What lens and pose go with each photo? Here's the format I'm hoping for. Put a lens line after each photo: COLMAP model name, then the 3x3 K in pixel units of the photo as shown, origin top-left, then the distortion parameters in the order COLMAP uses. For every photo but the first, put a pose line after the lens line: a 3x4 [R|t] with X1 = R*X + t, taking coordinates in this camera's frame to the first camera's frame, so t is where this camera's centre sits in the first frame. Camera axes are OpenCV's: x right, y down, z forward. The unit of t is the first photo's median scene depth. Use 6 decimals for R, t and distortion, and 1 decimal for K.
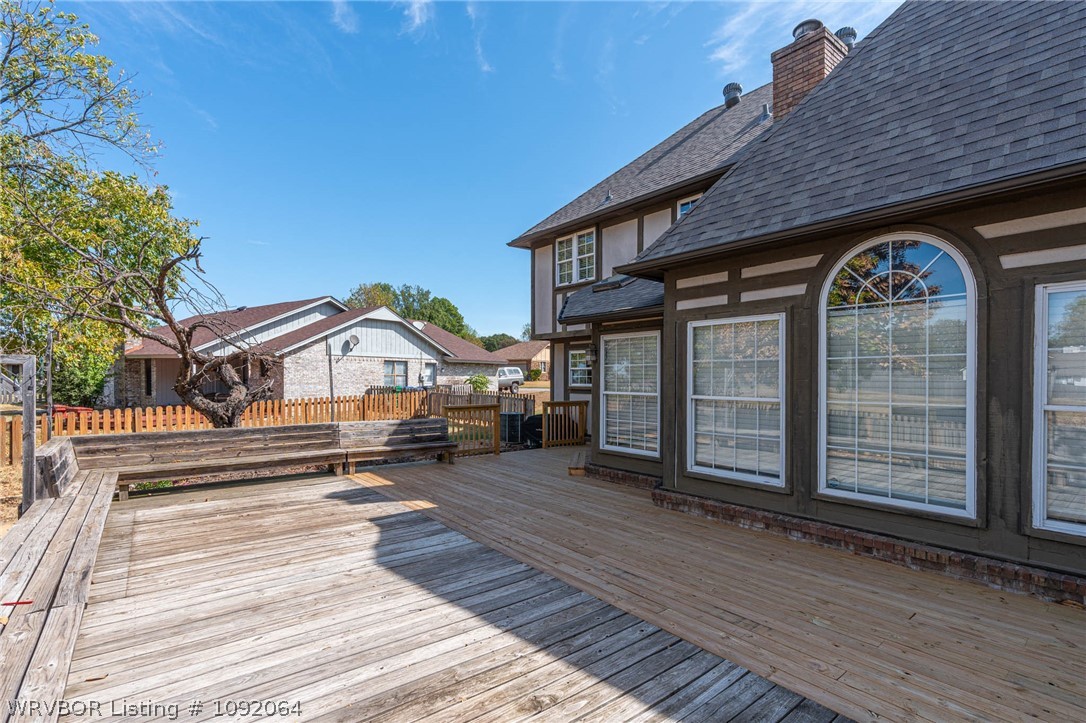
lens RADIAL K [[495.6, 0, 543.0], [0, 495.6, 361.5], [0, 0, 1]] dist [-0.002390, 0.000081]
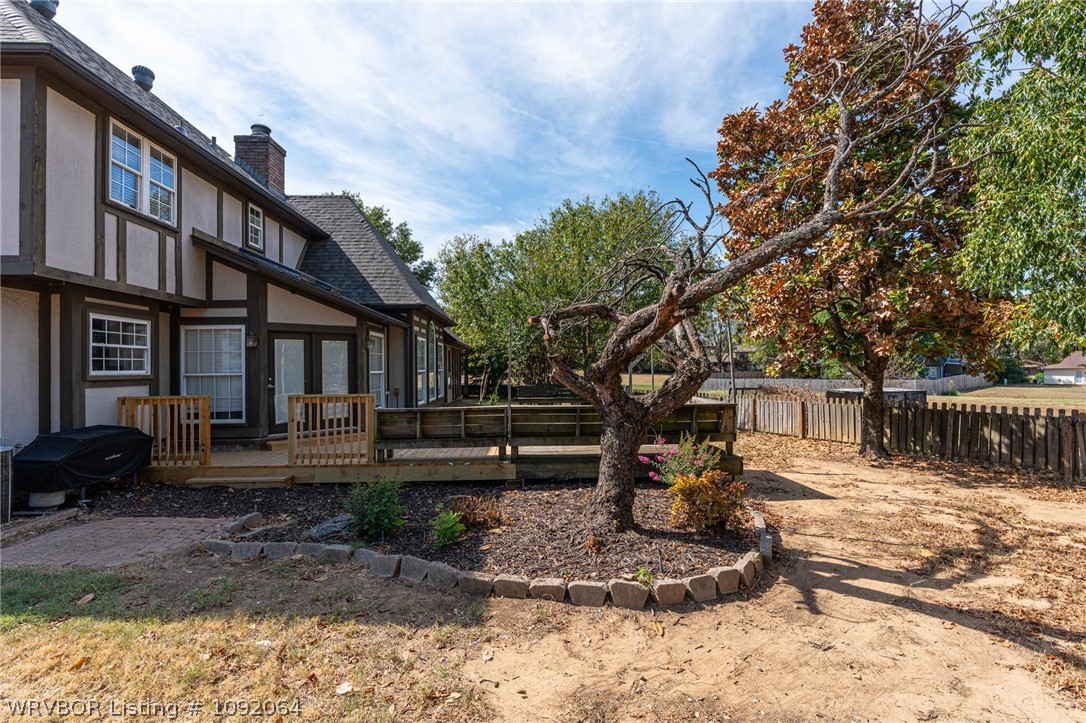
lens RADIAL K [[495.6, 0, 543.0], [0, 495.6, 361.5], [0, 0, 1]] dist [-0.002390, 0.000081]
pose [[-0.797297, 0.016095, 0.603373, -1.365931], [-0.005033, 0.999432, -0.033310, 0.096499], [-0.603567, -0.029595, -0.796763, 2.228070]]
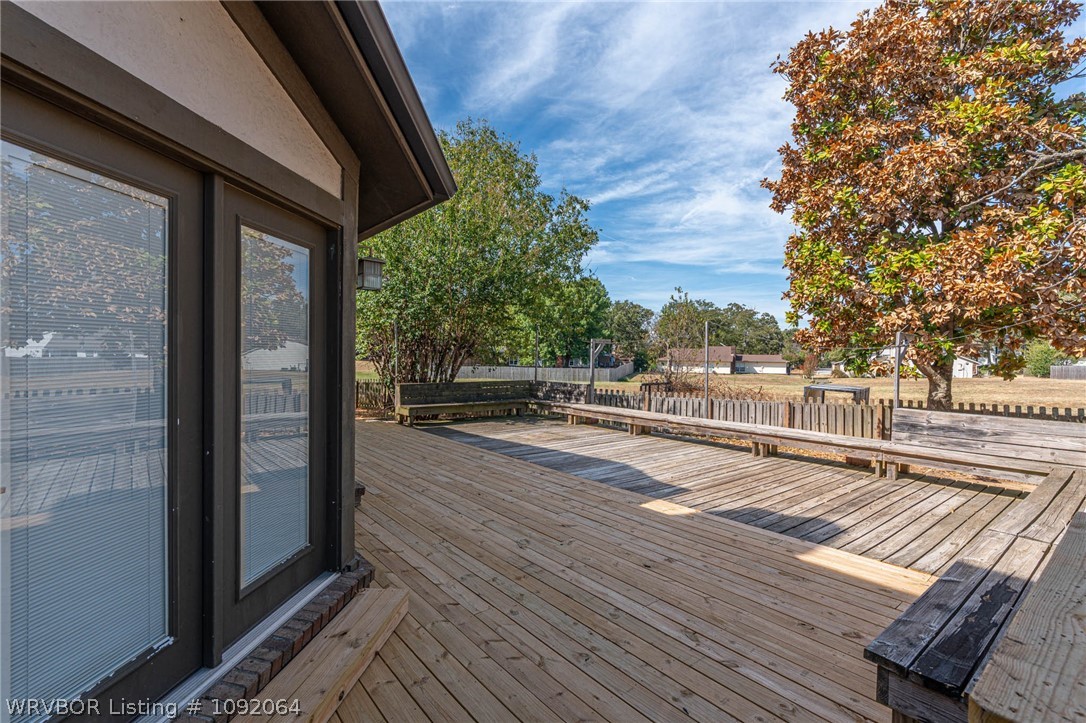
lens RADIAL K [[495.6, 0, 543.0], [0, 495.6, 361.5], [0, 0, 1]] dist [-0.002390, 0.000081]
pose [[-0.999856, -0.016816, 0.002175, -0.058682], [-0.016839, 0.999794, -0.011323, 0.075823], [-0.001984, -0.011358, -0.999934, 1.732561]]
